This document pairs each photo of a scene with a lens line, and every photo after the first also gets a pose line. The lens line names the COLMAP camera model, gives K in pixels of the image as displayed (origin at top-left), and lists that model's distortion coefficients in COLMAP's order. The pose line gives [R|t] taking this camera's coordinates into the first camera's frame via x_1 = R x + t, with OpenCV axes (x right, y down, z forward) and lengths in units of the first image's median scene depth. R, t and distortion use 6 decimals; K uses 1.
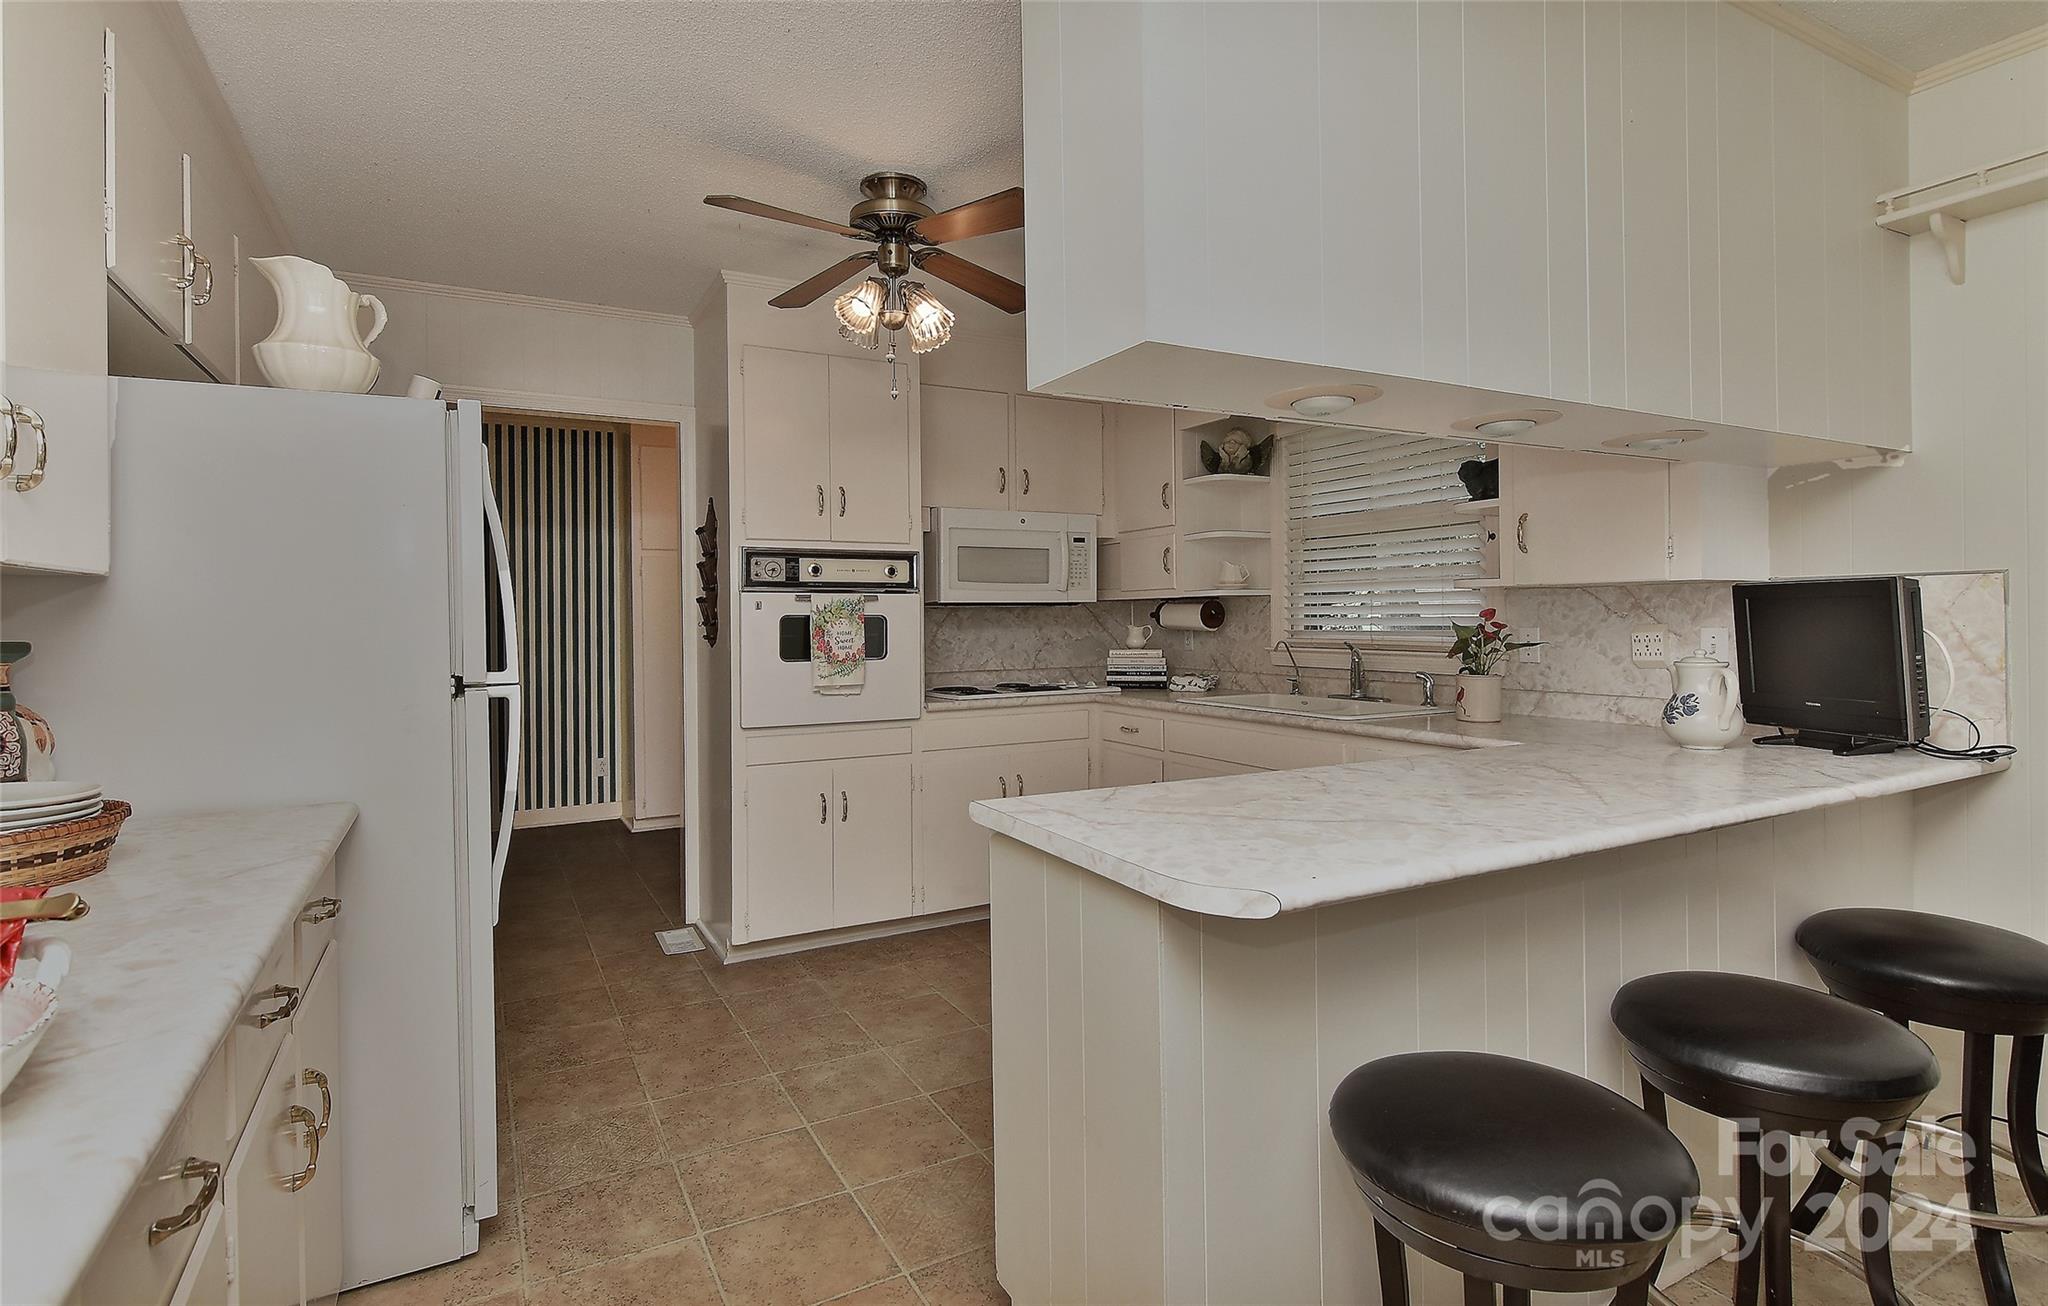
lens RADIAL K [[1014.0, 0, 1032.9], [0, 1014.0, 615.6], [0, 0, 1]] dist [-0.002038, -0.000751]
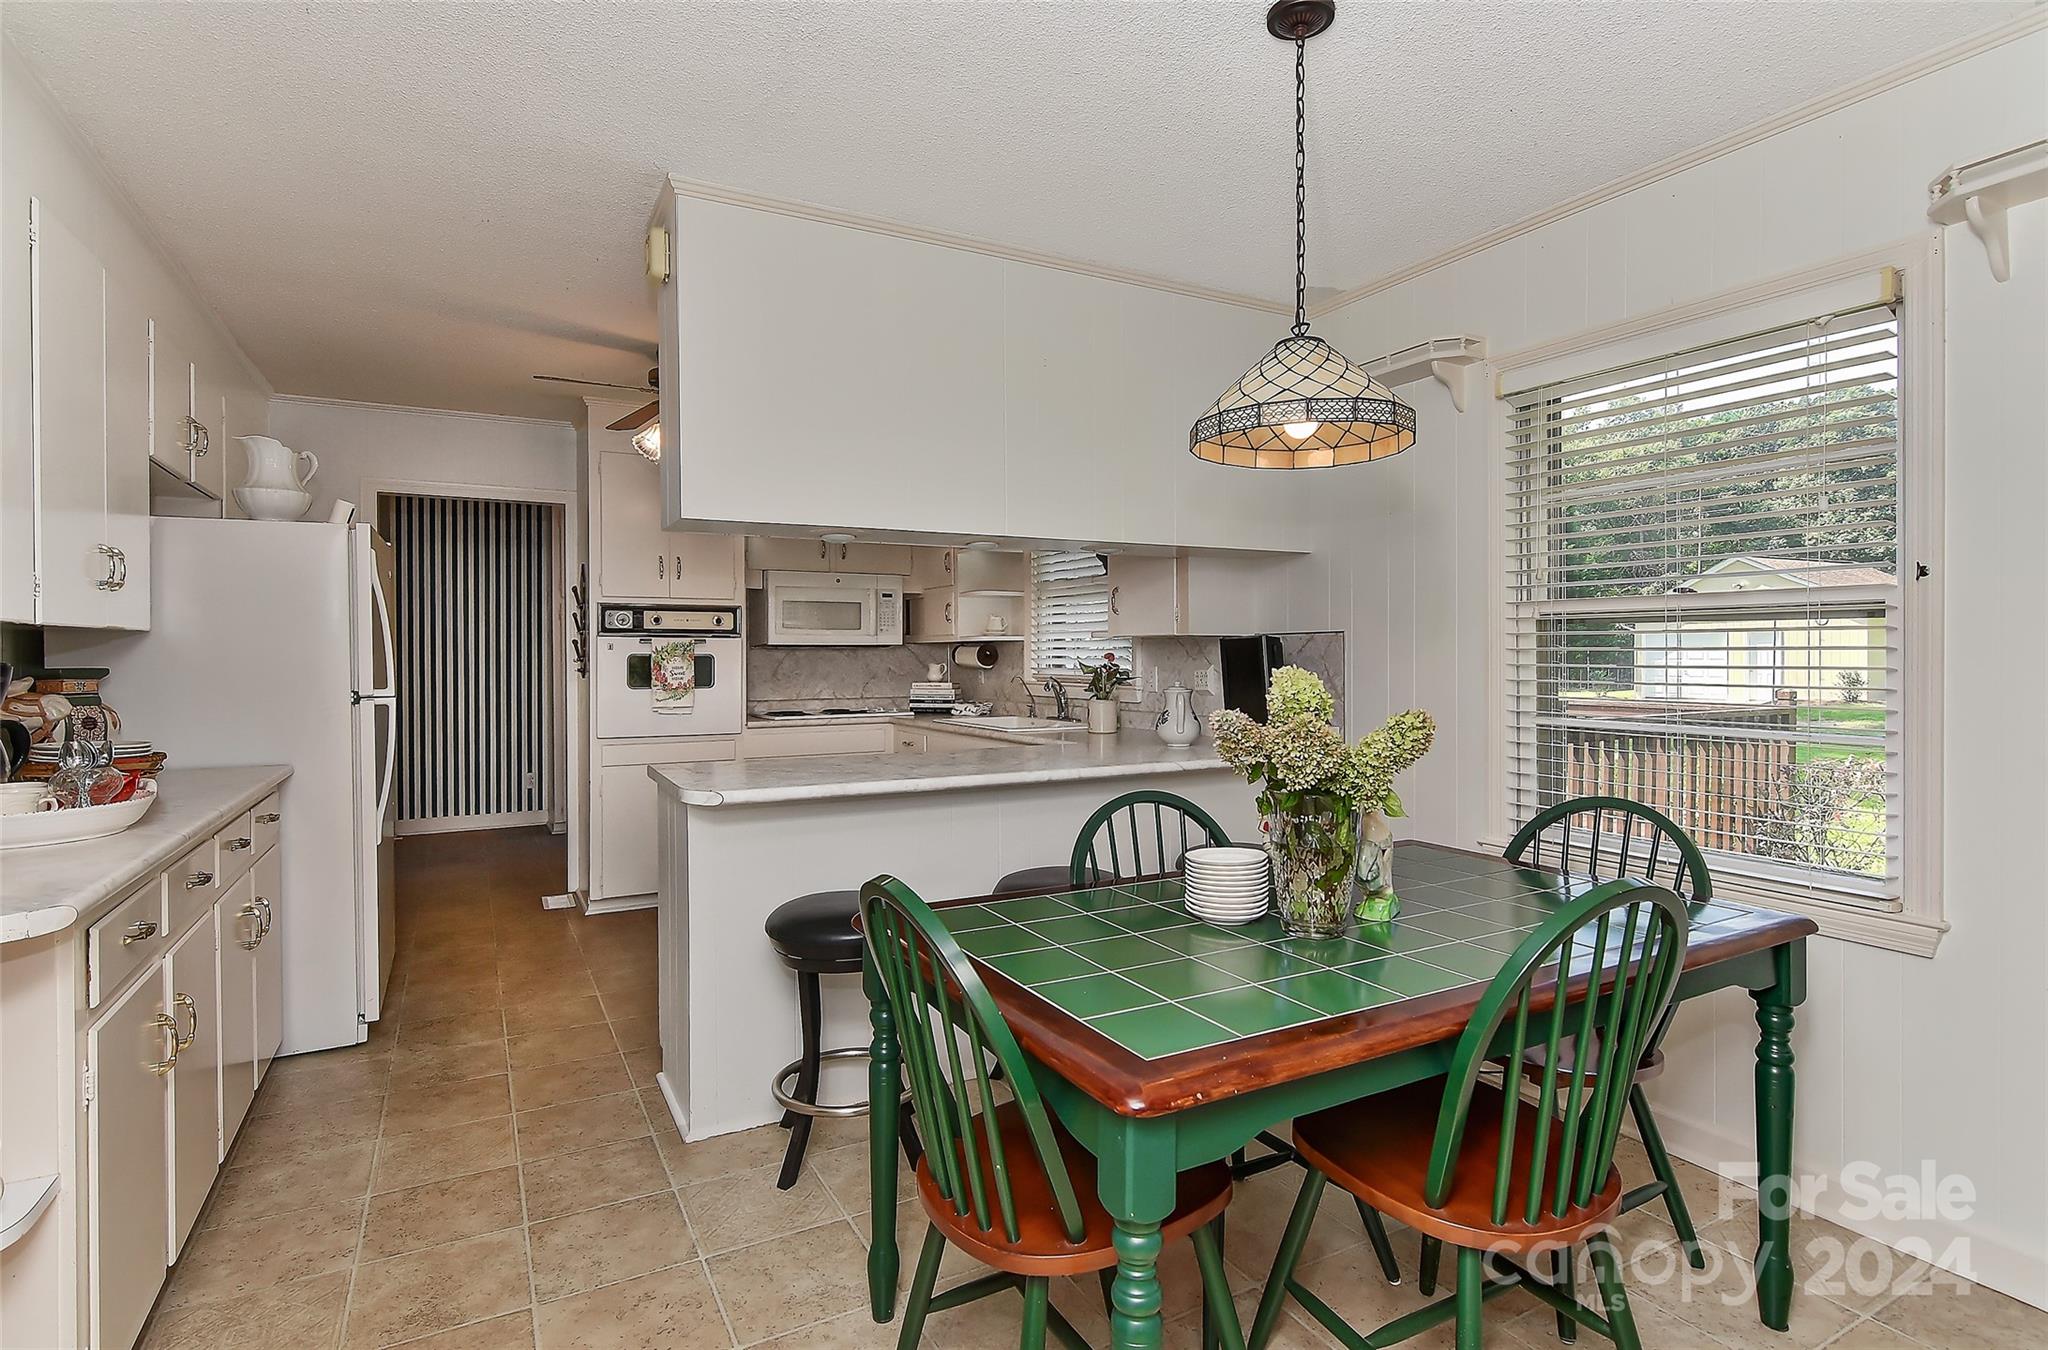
lens RADIAL K [[1033.5, 0, 1016.4], [0, 1033.5, 657.3], [0, 0, 1]] dist [-0.002011, 0.000996]
pose [[0.999891, 0.006351, -0.013323, 0.275956], [-0.006293, 0.999971, 0.004382, -0.005073], [0.013350, -0.004298, 0.999902, -0.346941]]
